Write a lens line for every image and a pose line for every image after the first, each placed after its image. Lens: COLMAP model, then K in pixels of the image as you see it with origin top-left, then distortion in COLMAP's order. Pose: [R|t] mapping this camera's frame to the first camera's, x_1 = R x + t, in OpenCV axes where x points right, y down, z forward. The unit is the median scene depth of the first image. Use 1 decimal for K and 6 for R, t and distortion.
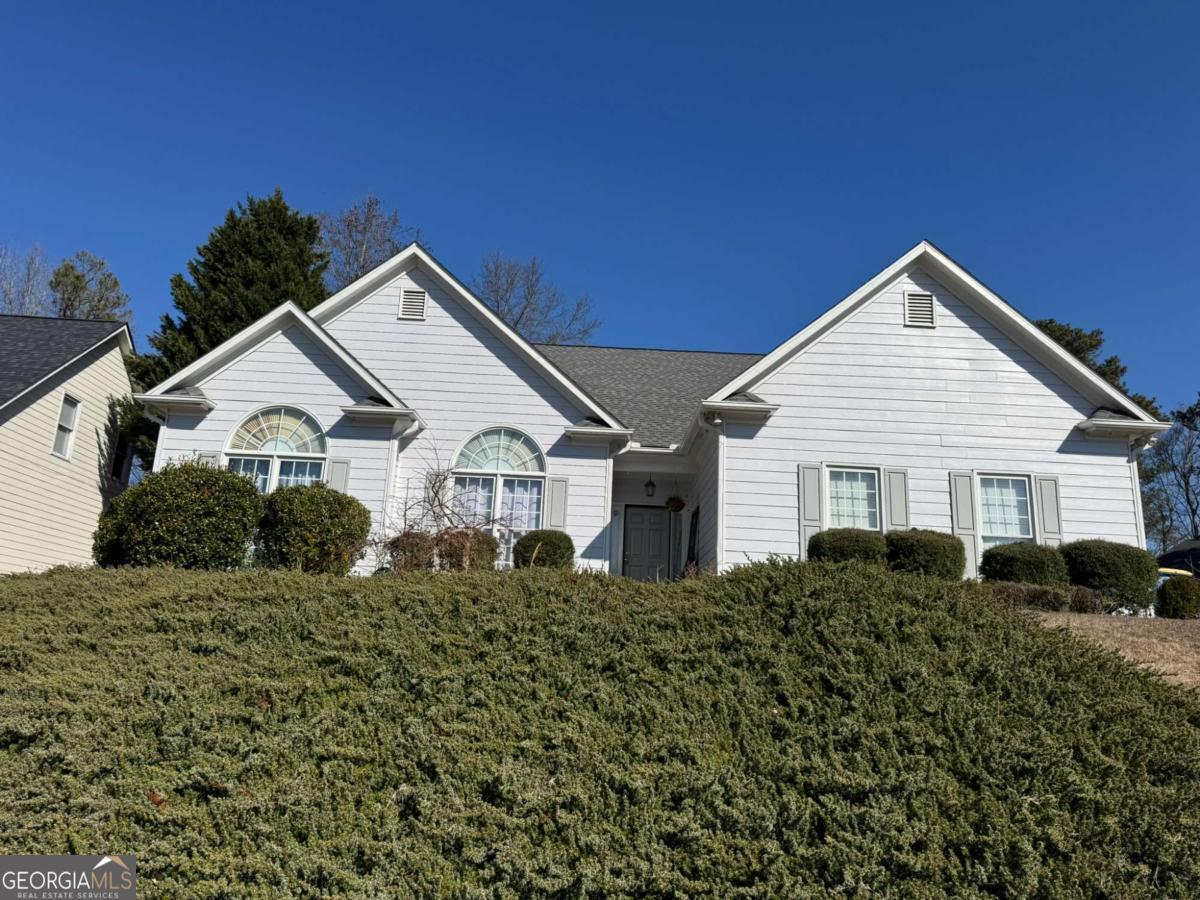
lens RADIAL K [[896.0, 0, 592.7], [0, 896.0, 418.4], [0, 0, 1]] dist [0.024609, -0.006370]
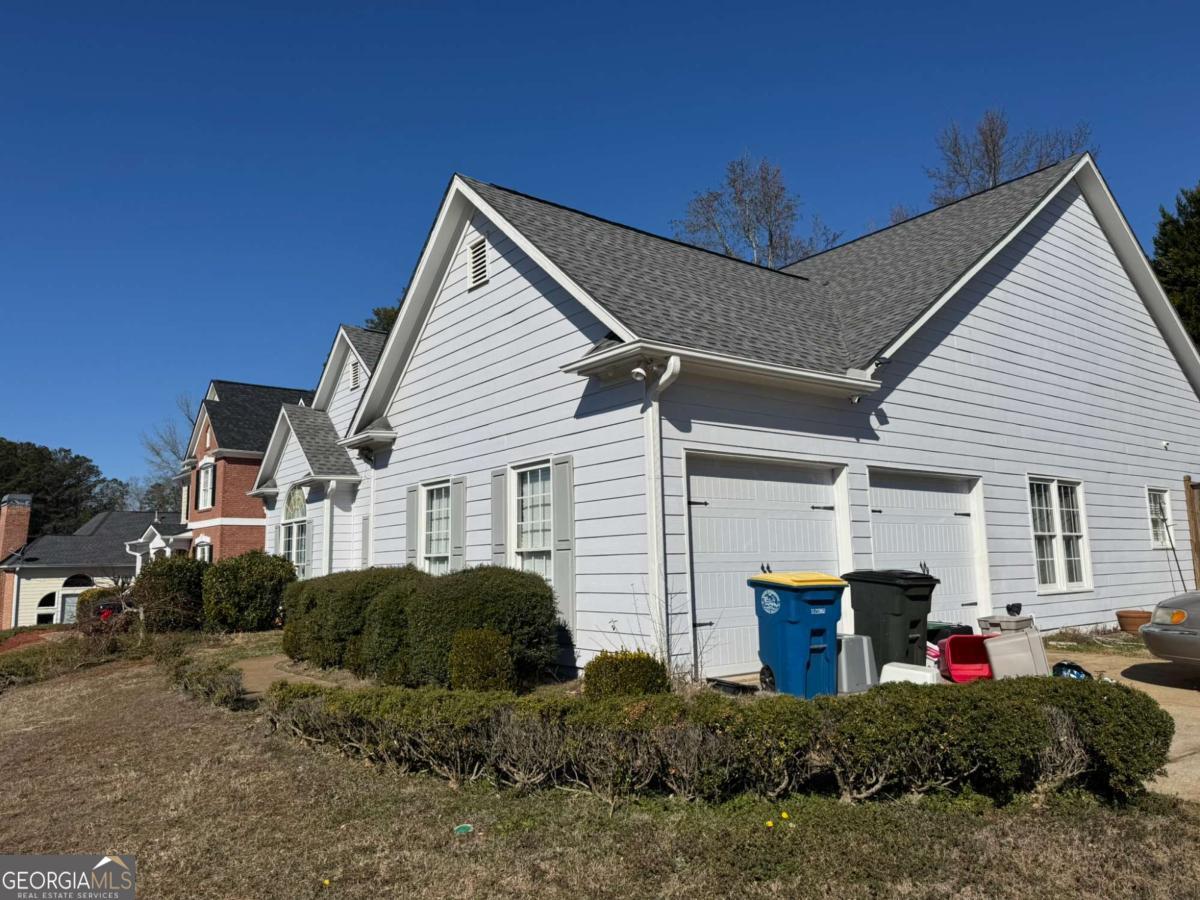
lens RADIAL K [[896.0, 0, 592.7], [0, 896.0, 418.4], [0, 0, 1]] dist [0.024609, -0.006370]
pose [[0.566739, -0.189209, -0.801877, 1.009445], [0.263254, 0.963839, -0.041366, 0.066048], [0.780707, -0.187654, 0.596056, 0.586922]]
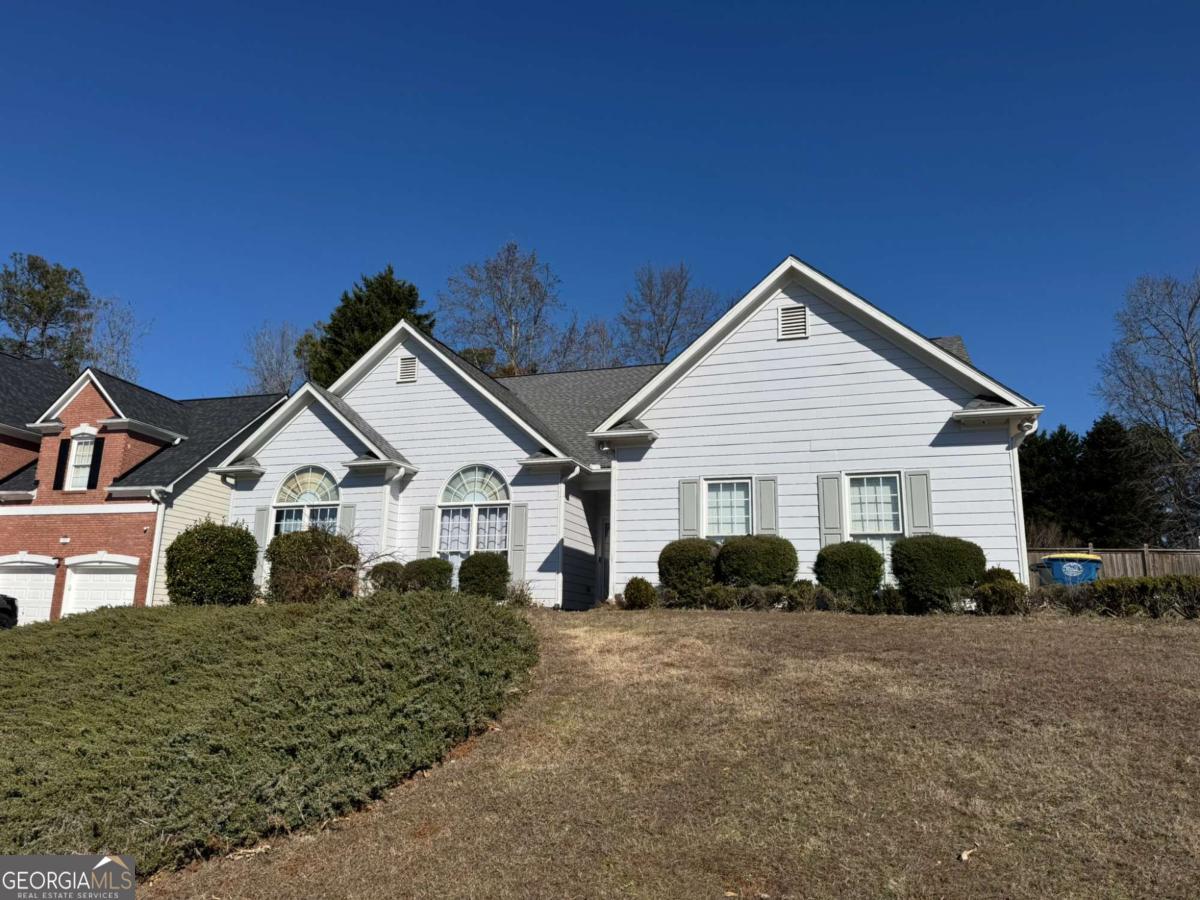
lens RADIAL K [[896.0, 0, 592.7], [0, 896.0, 418.4], [0, 0, 1]] dist [0.024609, -0.006370]
pose [[0.938408, -0.108267, -0.328128, 0.473567], [0.114022, 0.993477, -0.001712, -0.033362], [0.326173, -0.035807, 0.944632, -0.076631]]
